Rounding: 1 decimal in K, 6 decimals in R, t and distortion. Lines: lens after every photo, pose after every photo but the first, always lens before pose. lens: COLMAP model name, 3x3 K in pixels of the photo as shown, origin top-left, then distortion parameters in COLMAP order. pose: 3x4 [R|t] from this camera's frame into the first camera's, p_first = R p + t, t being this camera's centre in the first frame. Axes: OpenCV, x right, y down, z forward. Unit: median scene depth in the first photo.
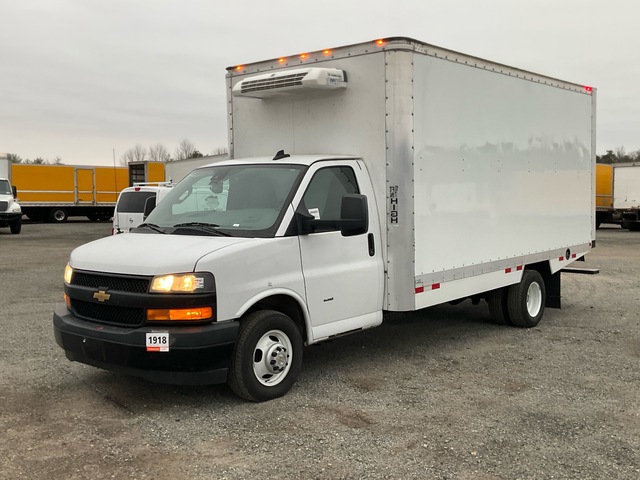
lens RADIAL K [[732.3, 0, 317.2], [0, 732.3, 243.7], [0, 0, 1]] dist [0.062766, 0.000000]
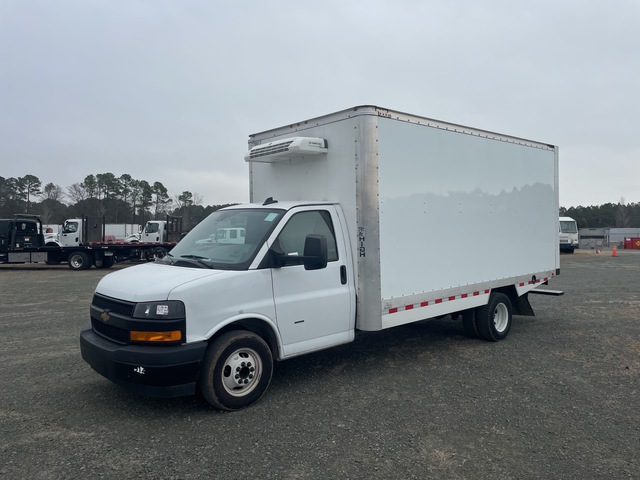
lens RADIAL K [[494.6, 0, 320.0], [0, 494.6, 235.2], [0, 0, 1]] dist [0.037289, -0.016406]
pose [[0.990311, 0.001271, -0.138862, 0.147991], [-0.008129, 0.998774, -0.048831, -0.023387], [0.138629, 0.049487, 0.989107, 0.183881]]
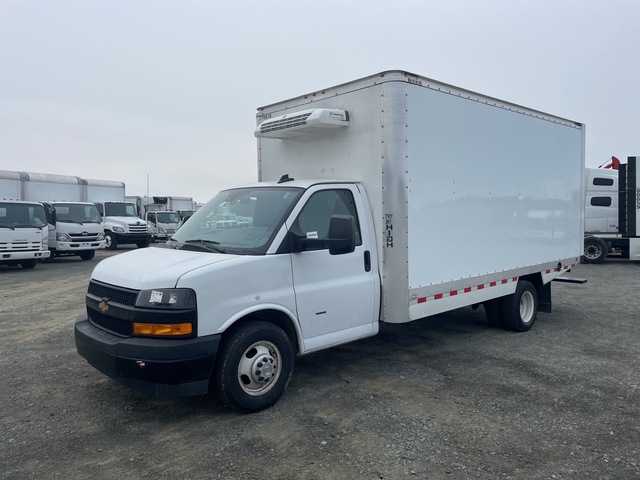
lens RADIAL K [[494.6, 0, 319.7], [0, 494.6, 239.7], [0, 0, 1]] dist [0.037289, -0.016406]
pose [[0.992051, 0.008723, -0.125532, 0.095599], [-0.010709, 0.999828, -0.015155, -0.017742], [0.125378, 0.016379, 0.991974, 0.257544]]
